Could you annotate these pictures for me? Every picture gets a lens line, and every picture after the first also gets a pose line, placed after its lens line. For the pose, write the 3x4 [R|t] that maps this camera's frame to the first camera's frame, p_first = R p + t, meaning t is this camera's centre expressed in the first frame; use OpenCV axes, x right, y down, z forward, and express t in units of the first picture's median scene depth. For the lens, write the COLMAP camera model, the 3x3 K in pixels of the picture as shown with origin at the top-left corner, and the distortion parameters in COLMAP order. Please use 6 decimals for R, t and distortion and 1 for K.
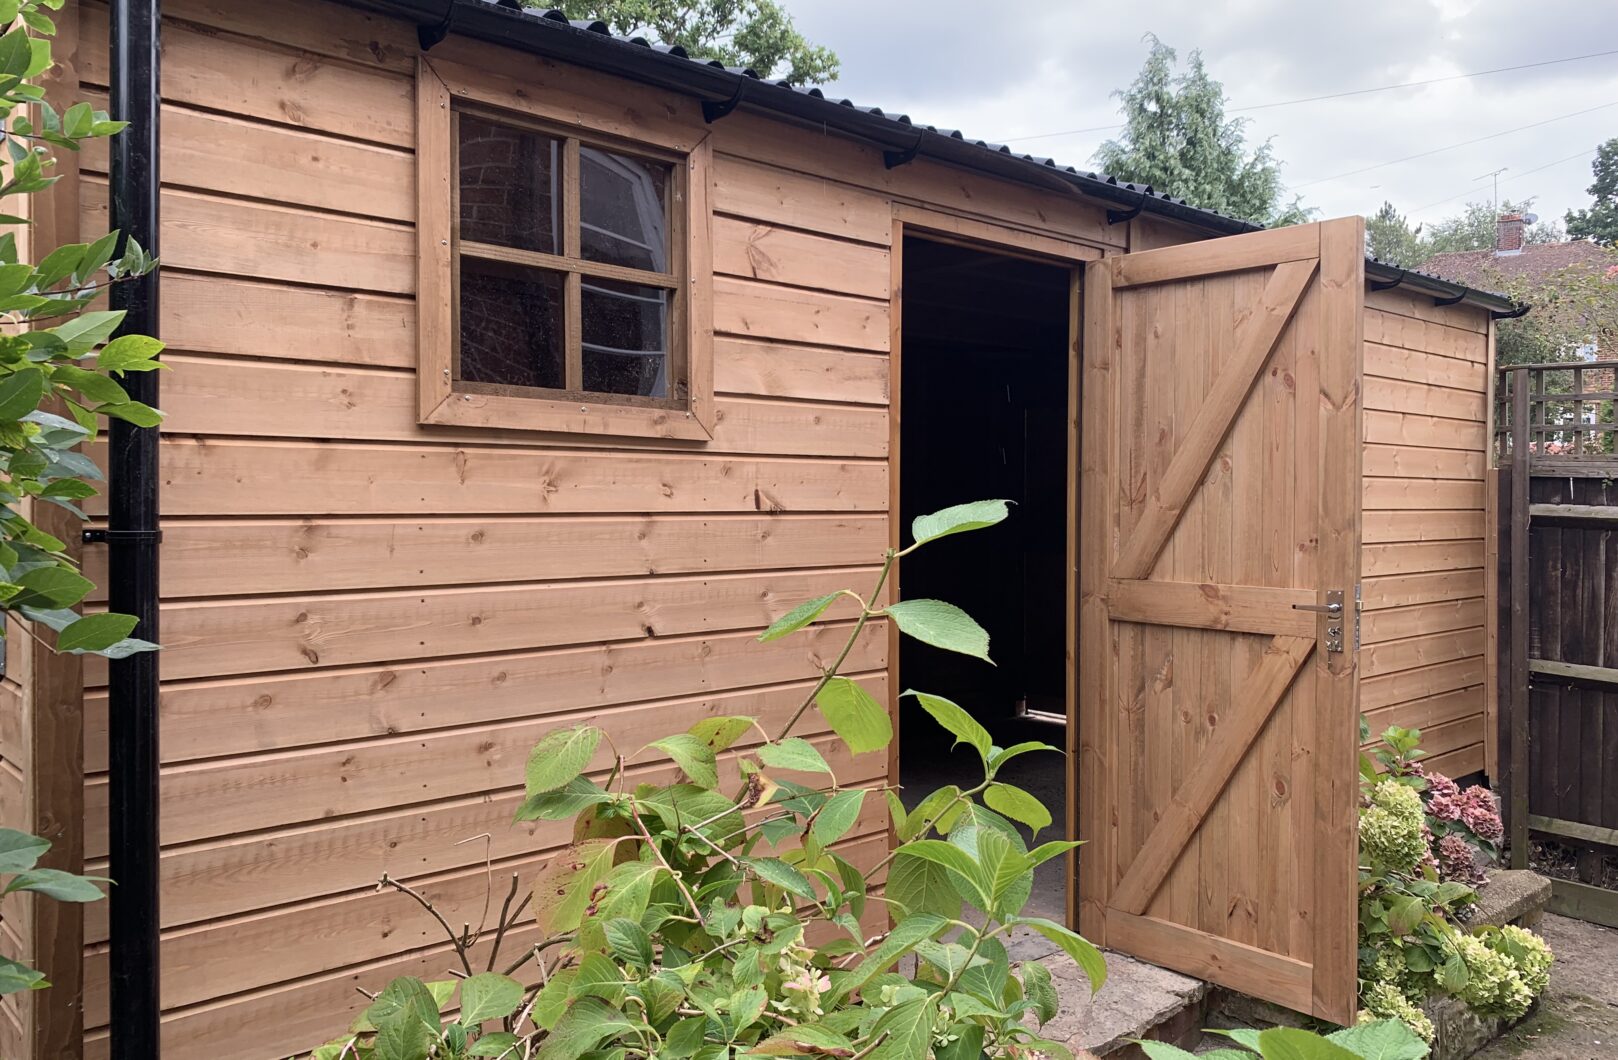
lens RADIAL K [[1218.0, 0, 809.0], [0, 1218.0, 530.0], [0, 0, 1]] dist [0.027090, -0.045065]
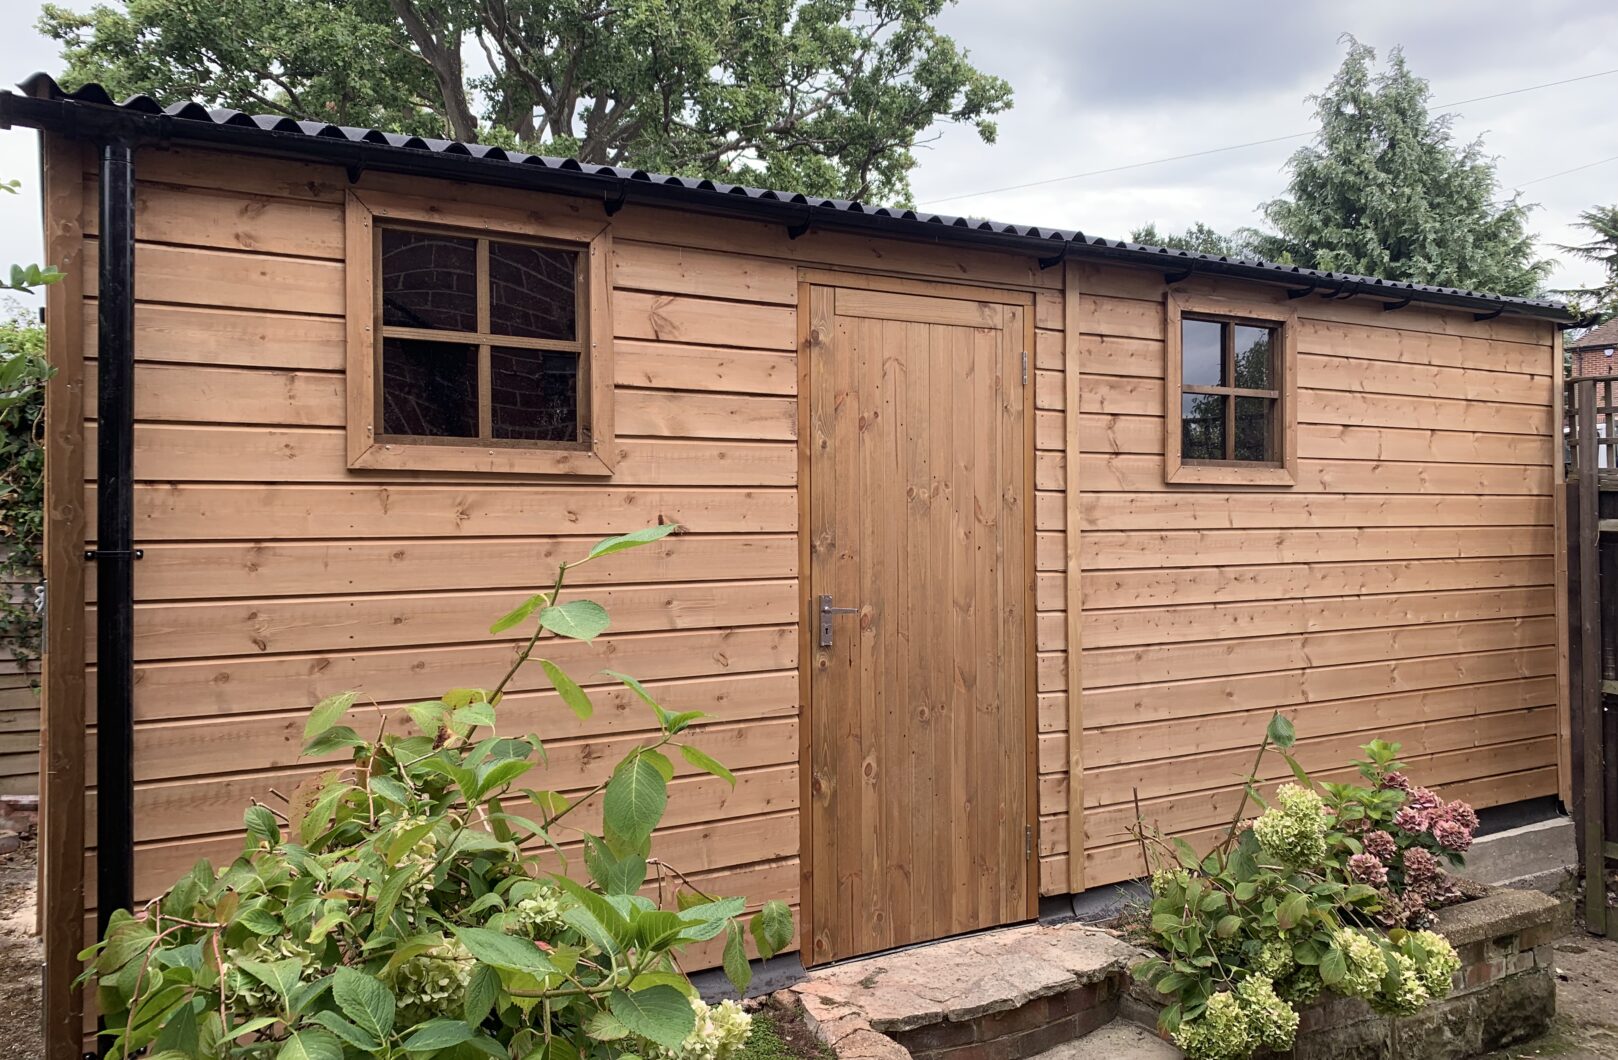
lens RADIAL K [[1218.0, 0, 809.0], [0, 1218.0, 530.0], [0, 0, 1]] dist [0.027090, -0.045065]
pose [[0.980408, -0.008279, -0.196804, 0.349212], [0.004722, 0.999817, -0.018537, 0.004325], [0.196922, 0.017245, 0.980268, -0.150855]]
